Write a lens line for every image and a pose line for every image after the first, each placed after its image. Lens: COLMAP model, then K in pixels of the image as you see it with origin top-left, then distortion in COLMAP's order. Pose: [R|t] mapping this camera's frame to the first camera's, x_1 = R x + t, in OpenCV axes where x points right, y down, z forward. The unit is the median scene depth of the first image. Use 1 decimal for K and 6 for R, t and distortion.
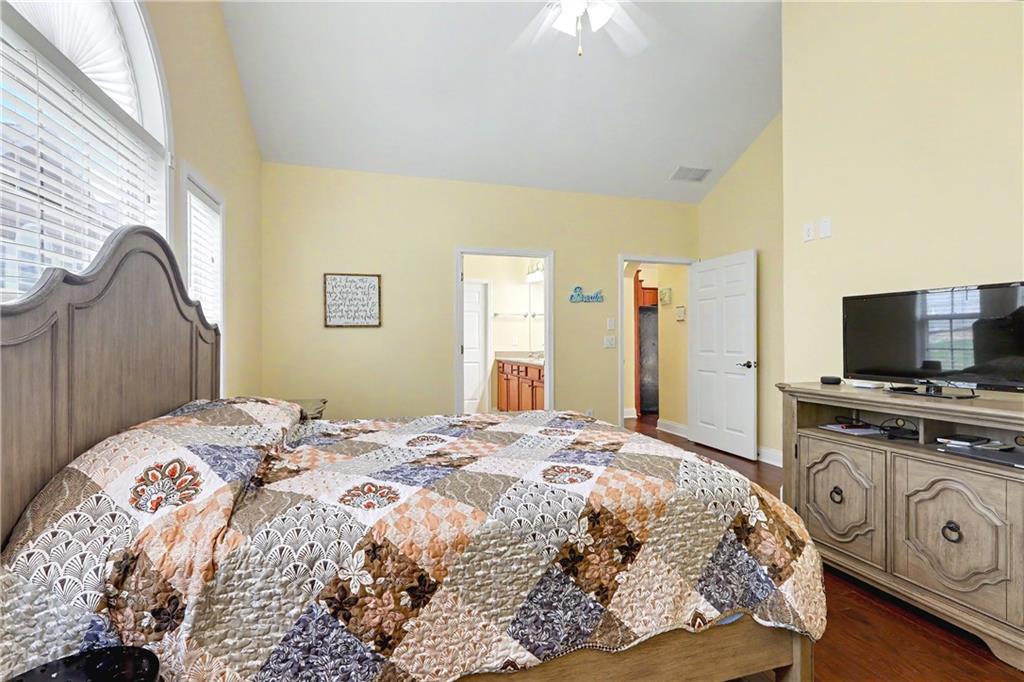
lens RADIAL K [[465.7, 0, 513.5], [0, 465.7, 339.1], [0, 0, 1]] dist [-0.014282, 0.003791]
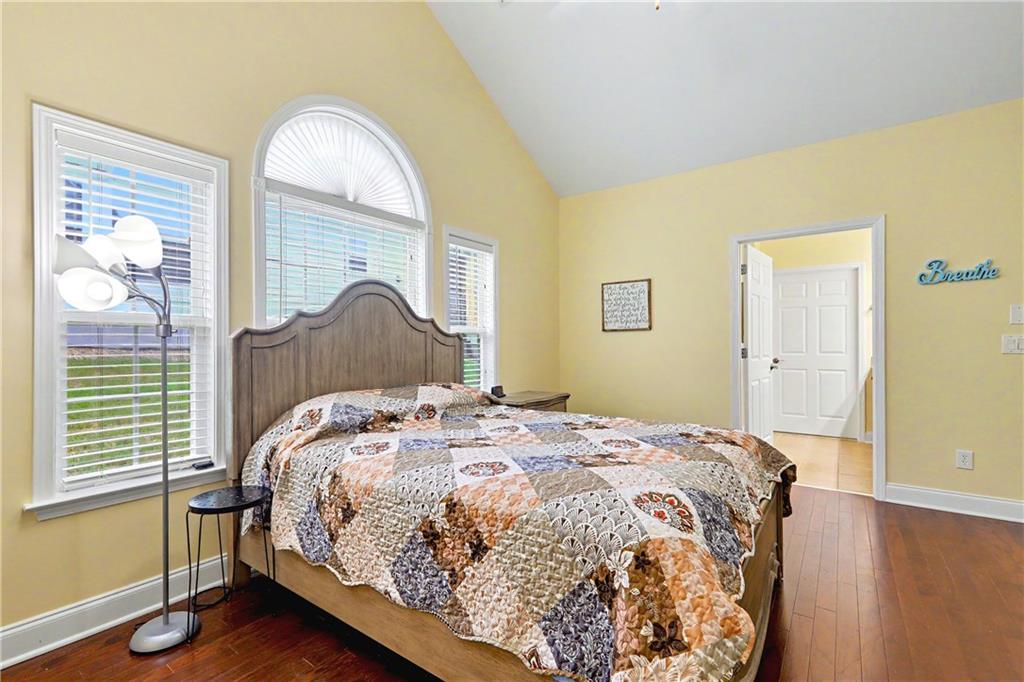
lens RADIAL K [[465.7, 0, 503.4], [0, 465.7, 343.4], [0, 0, 1]] dist [-0.014282, 0.003791]
pose [[0.598147, -0.003816, -0.801377, 1.120147], [0.007289, 0.999973, 0.000679, 0.001271], [0.801353, -0.006247, 0.598159, 0.441915]]
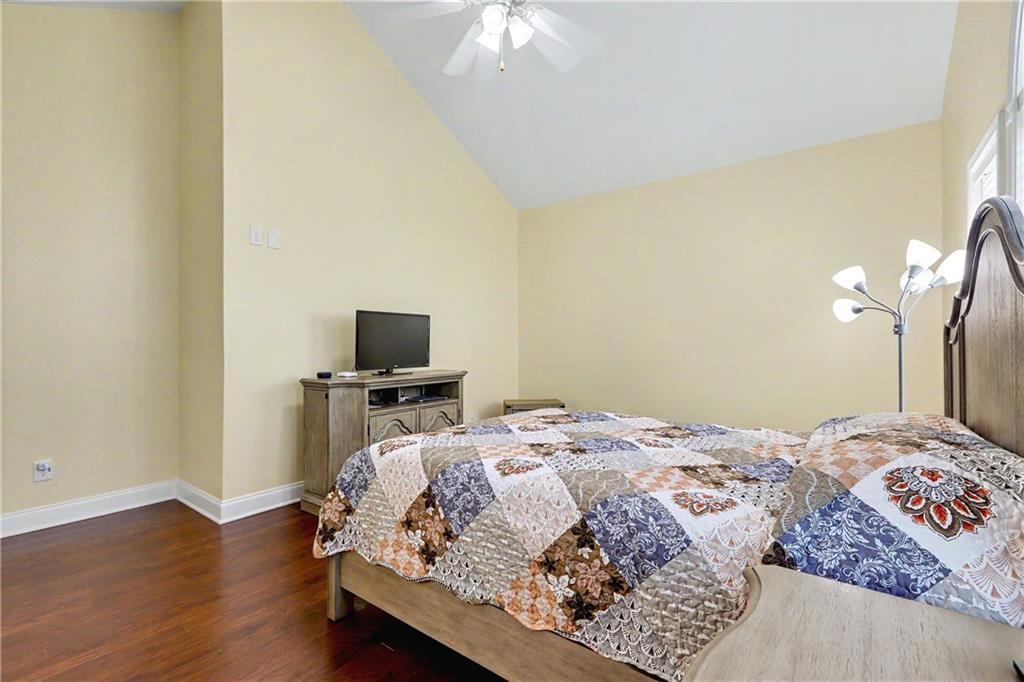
lens RADIAL K [[465.7, 0, 512.1], [0, 465.7, 343.9], [0, 0, 1]] dist [-0.014282, 0.003791]
pose [[-0.582766, 0.001322, 0.812639, -1.223331], [-0.002779, 0.999990, -0.003619, 0.021462], [-0.812635, -0.004368, -0.582756, 2.654998]]
